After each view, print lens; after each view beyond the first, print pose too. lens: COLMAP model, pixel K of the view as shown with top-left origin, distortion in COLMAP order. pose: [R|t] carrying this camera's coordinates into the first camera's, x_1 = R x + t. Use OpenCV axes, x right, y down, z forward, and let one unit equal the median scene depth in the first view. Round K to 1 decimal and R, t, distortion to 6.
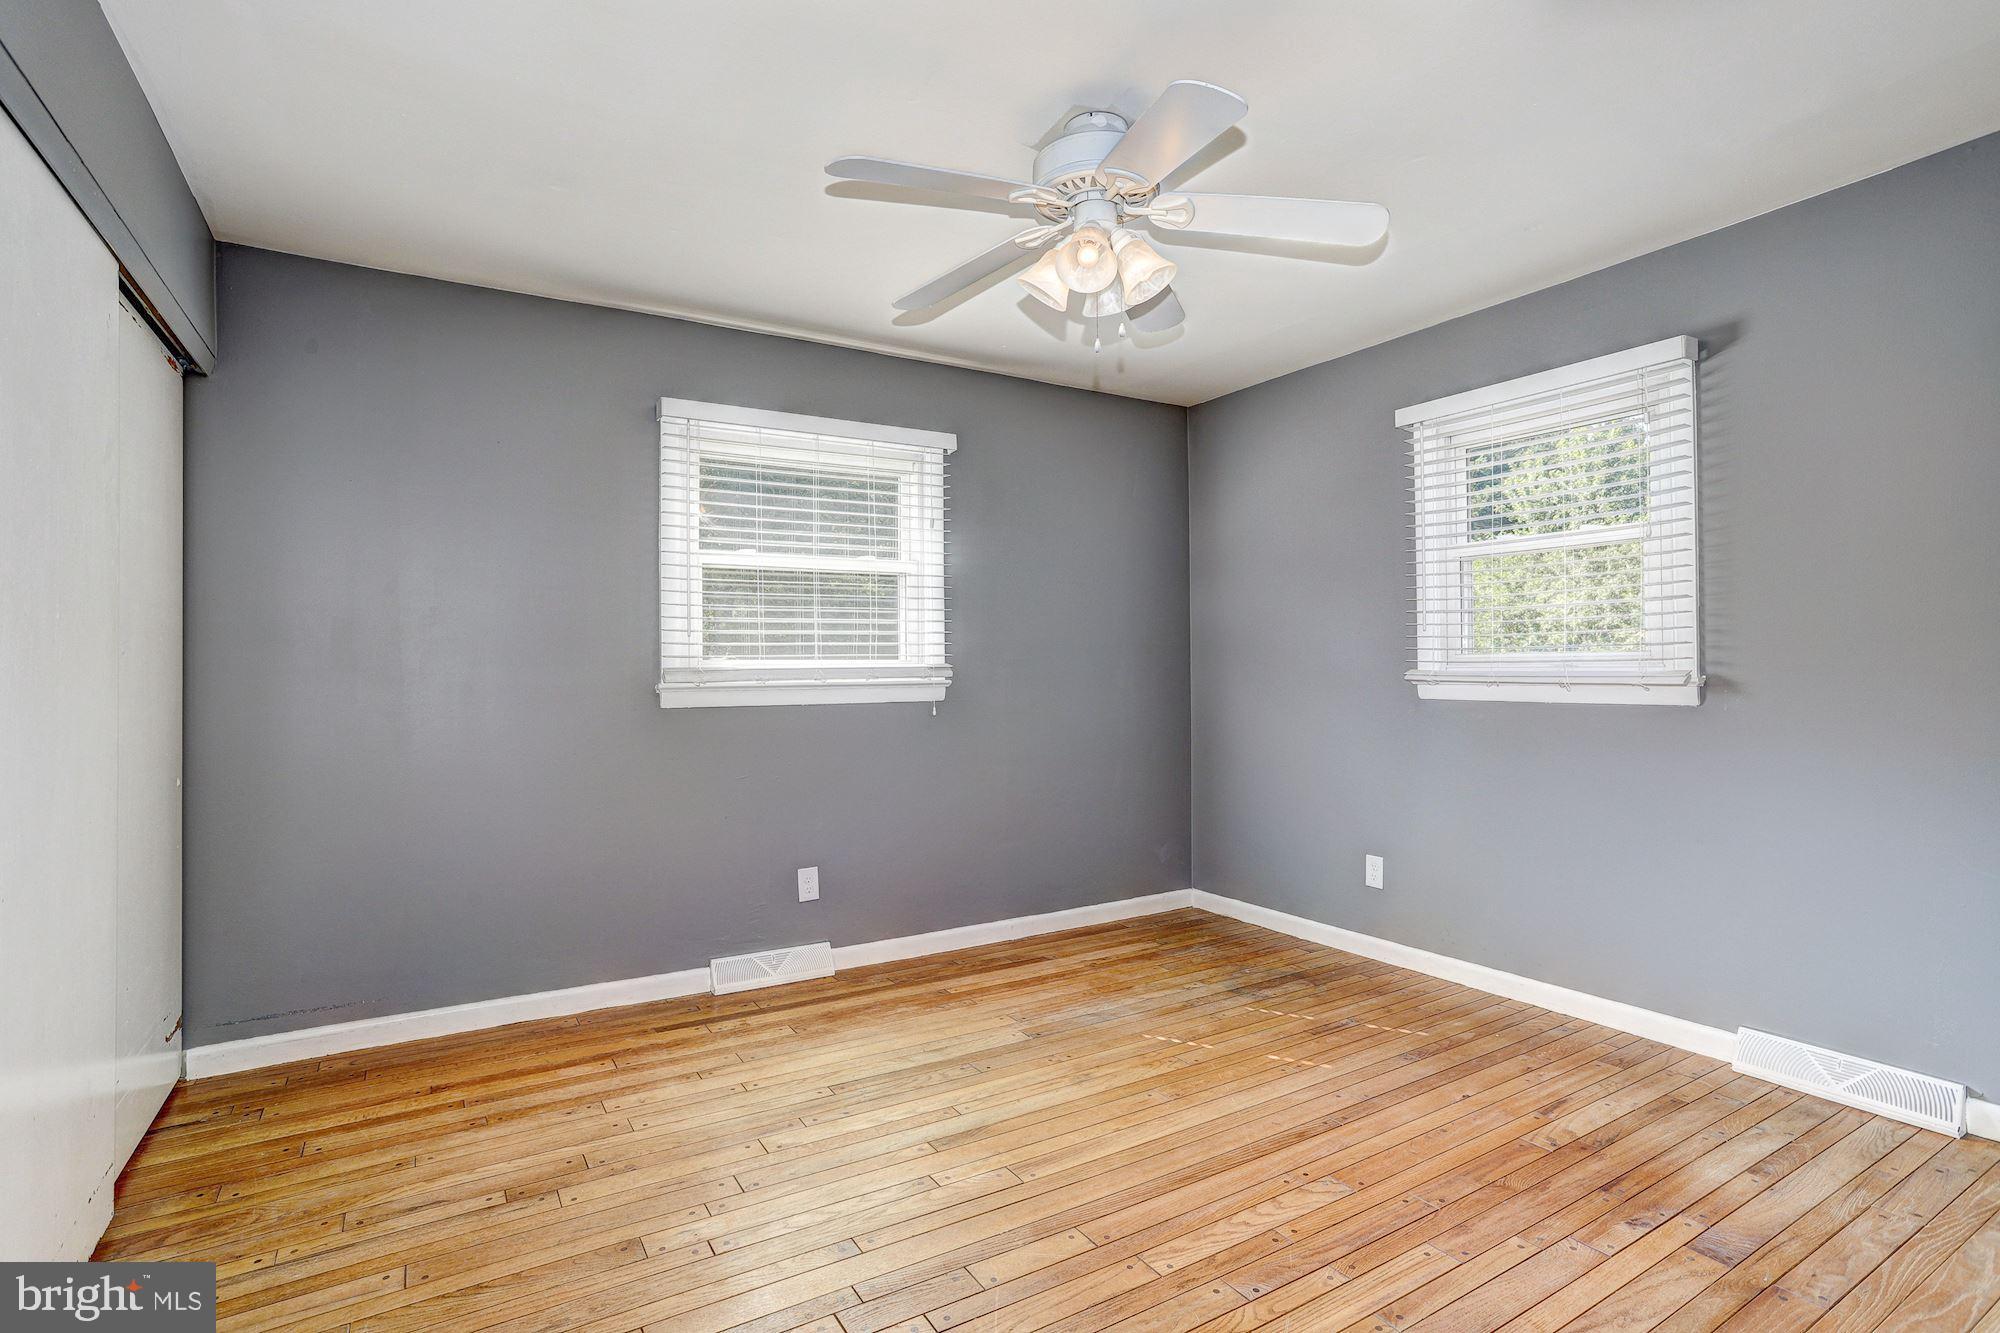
lens RADIAL K [[966.1, 0, 1003.4], [0, 966.1, 661.2], [0, 0, 1]] dist [-0.053784, 0.026783]
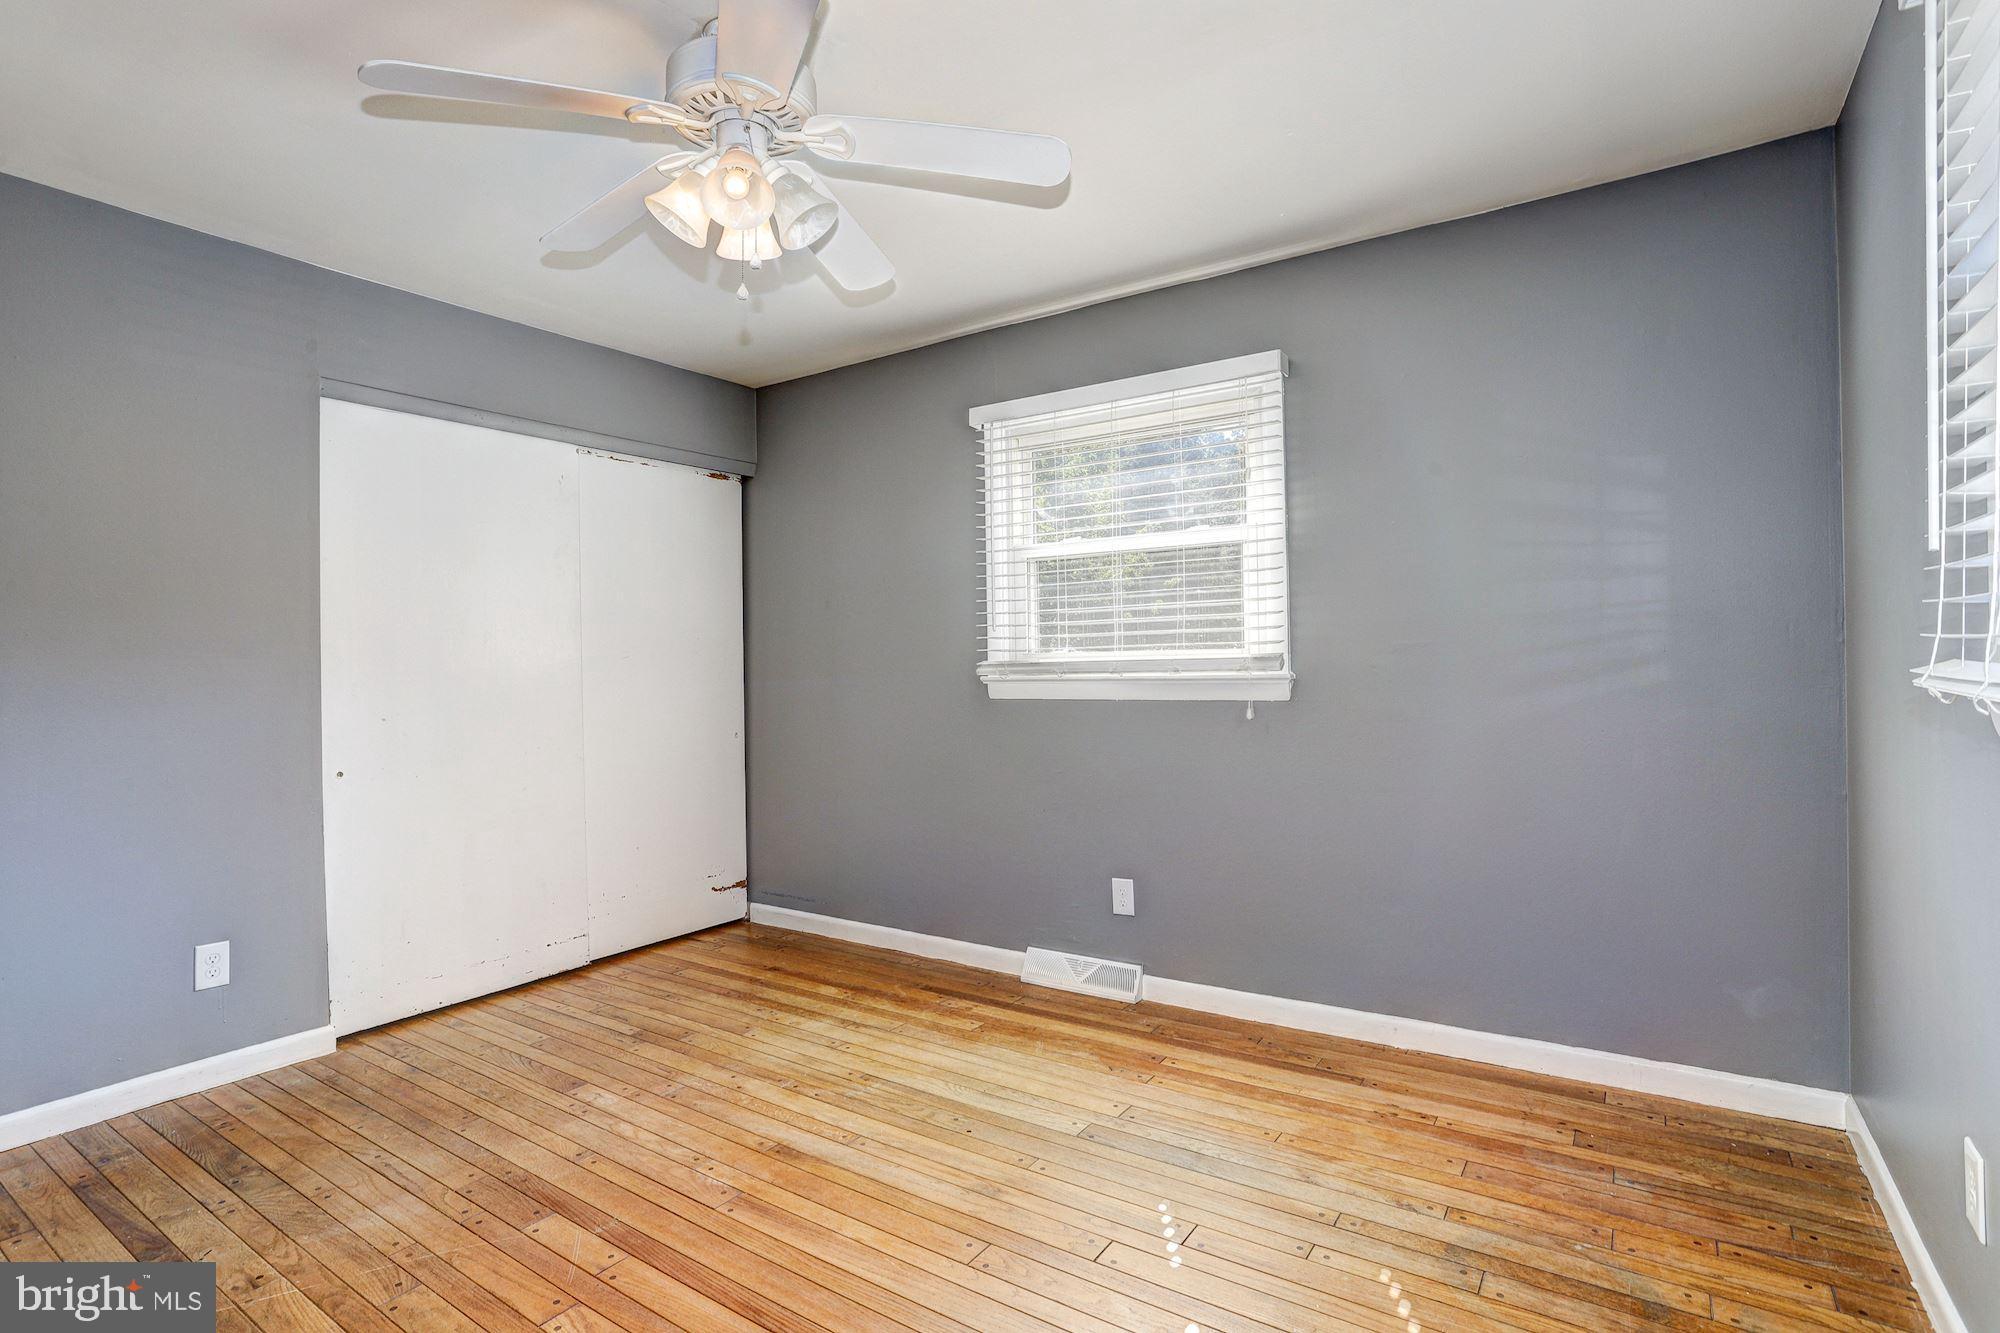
lens RADIAL K [[979.9, 0, 1003.8], [0, 979.9, 674.8], [0, 0, 1]] dist [-0.041966, 0.017088]
pose [[0.419156, 0.007678, -0.907882, 0.618149], [0.015568, 0.999756, 0.015643, 0.005287], [0.907781, -0.020690, 0.418934, 0.536407]]
